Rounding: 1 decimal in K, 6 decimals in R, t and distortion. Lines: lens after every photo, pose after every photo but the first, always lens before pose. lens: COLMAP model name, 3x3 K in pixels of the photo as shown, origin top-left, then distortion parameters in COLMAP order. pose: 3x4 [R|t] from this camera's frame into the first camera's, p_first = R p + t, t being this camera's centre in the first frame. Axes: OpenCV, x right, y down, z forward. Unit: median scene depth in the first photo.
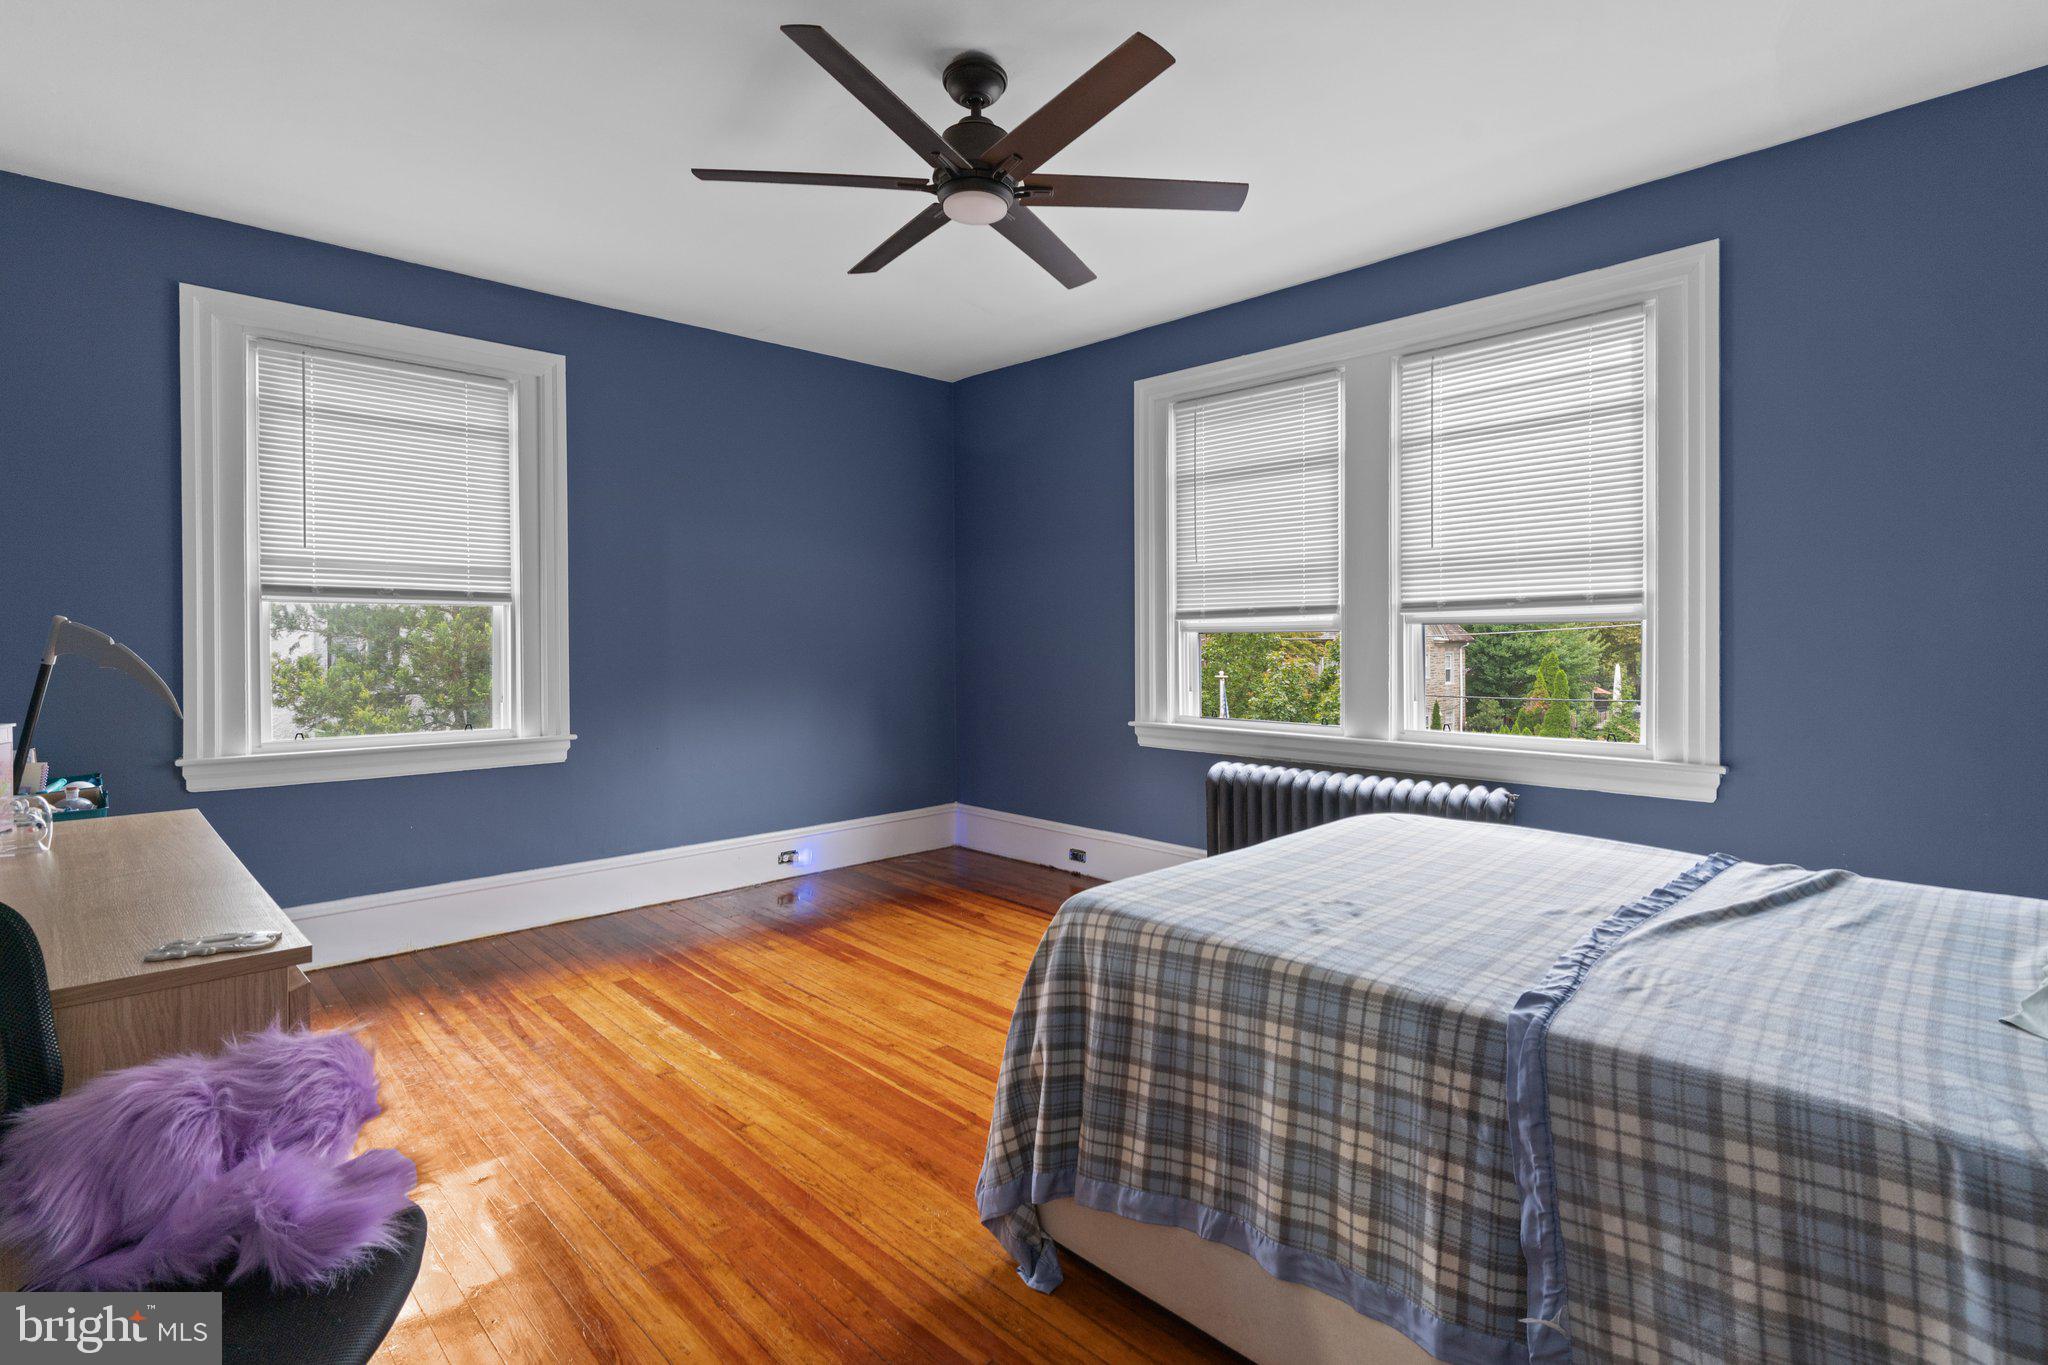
lens RADIAL K [[990.7, 0, 1028.9], [0, 990.7, 649.5], [0, 0, 1]] dist [0.000175, -0.000283]
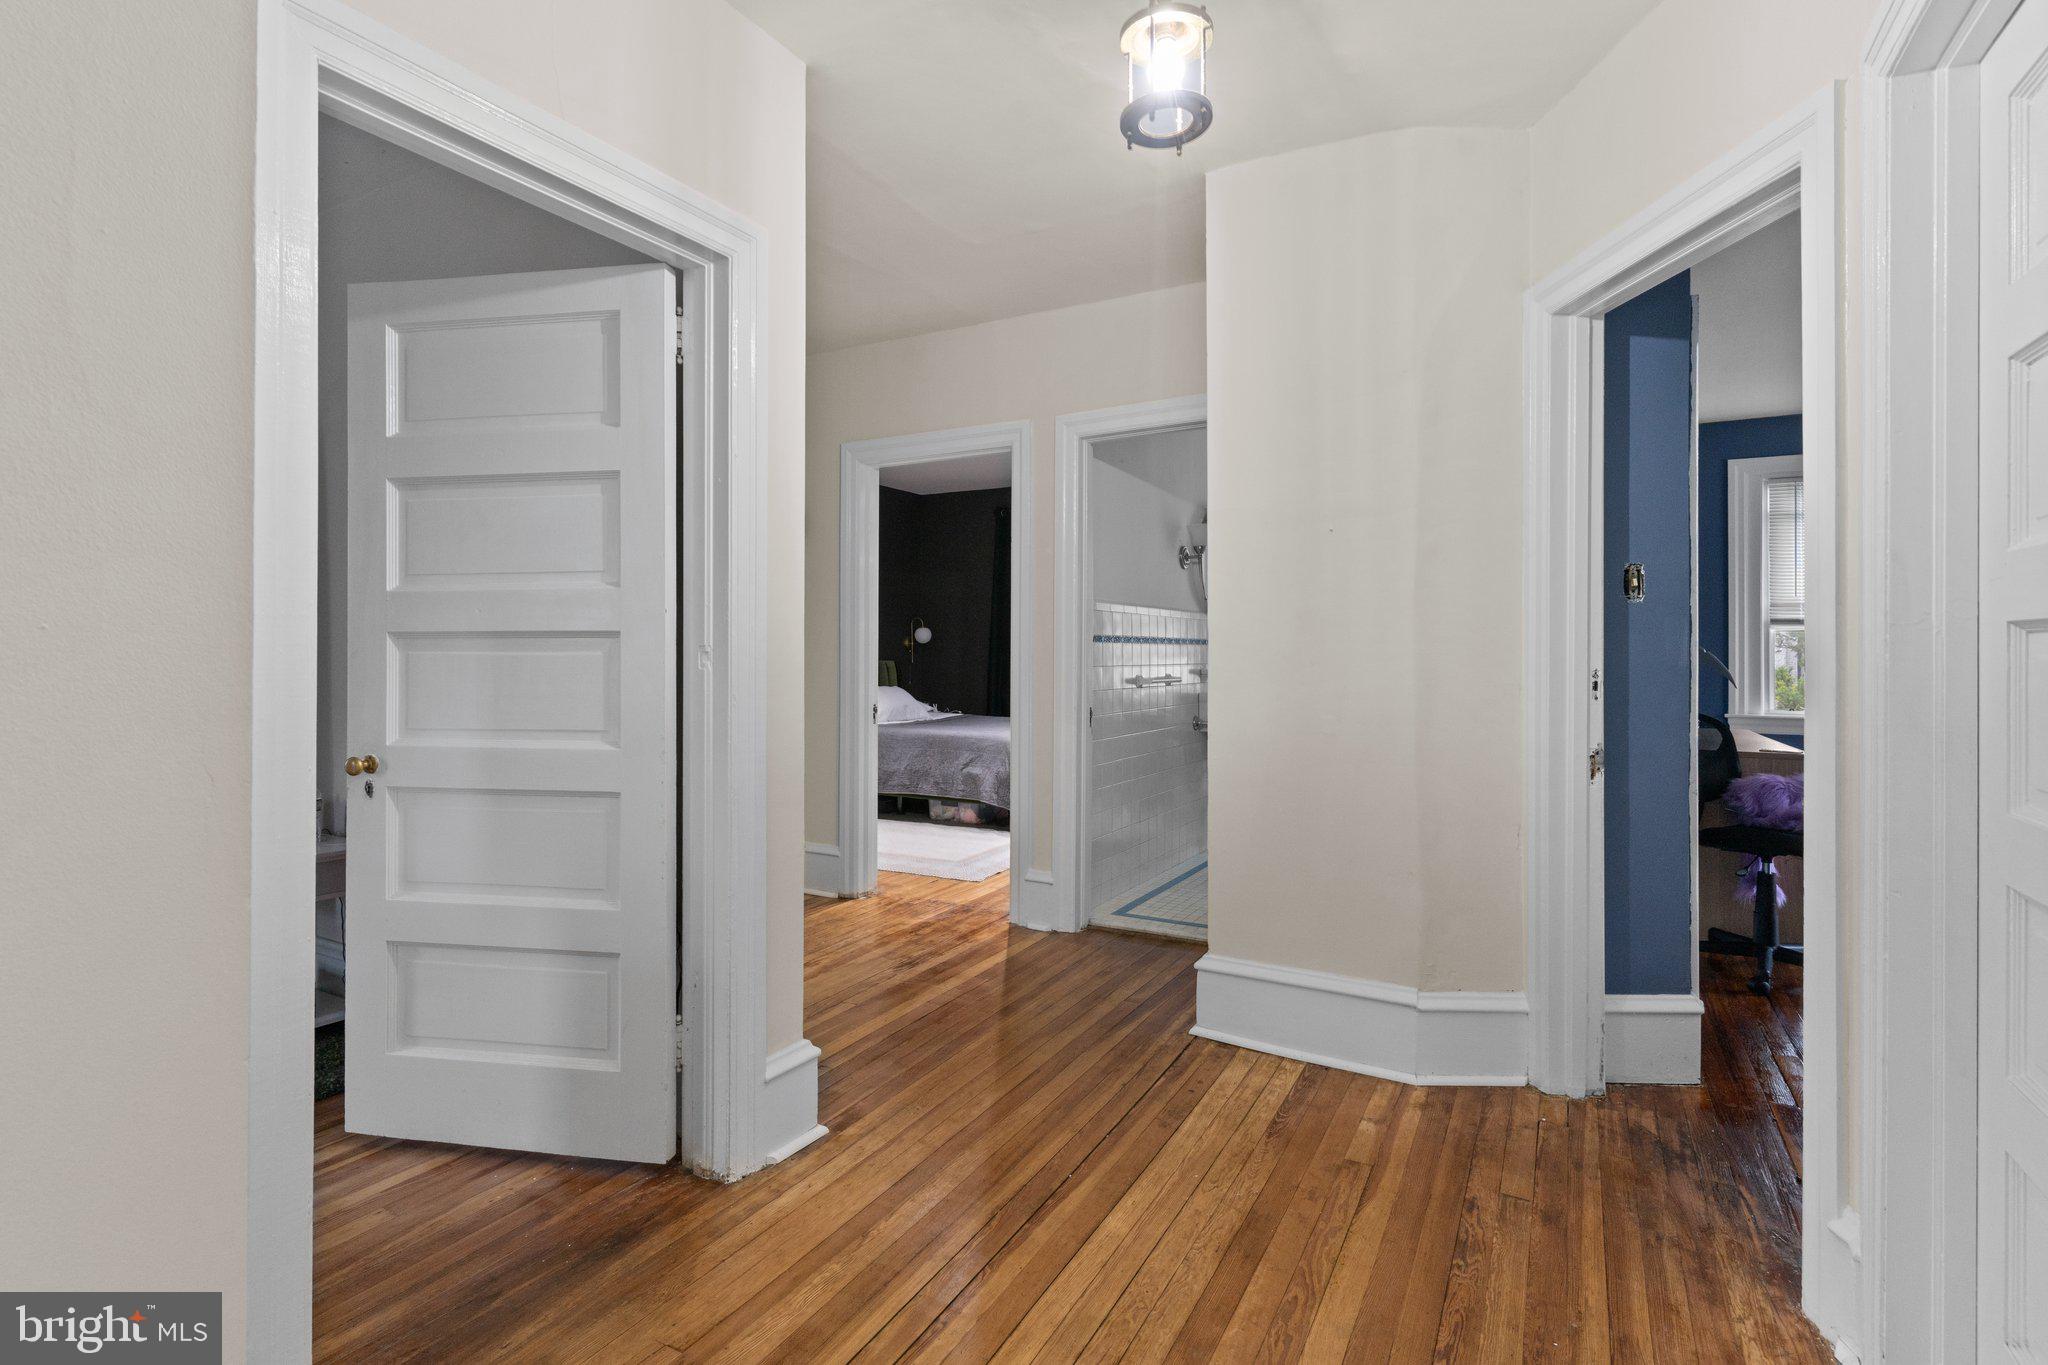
lens RADIAL K [[990.7, 0, 1028.9], [0, 990.7, 649.5], [0, 0, 1]] dist [0.000175, -0.000283]
pose [[0.295151, -0.007594, -0.955421, 0.507453], [-0.008917, 0.999903, -0.010702, 0.018344], [0.955409, 0.011678, 0.295054, -0.763738]]
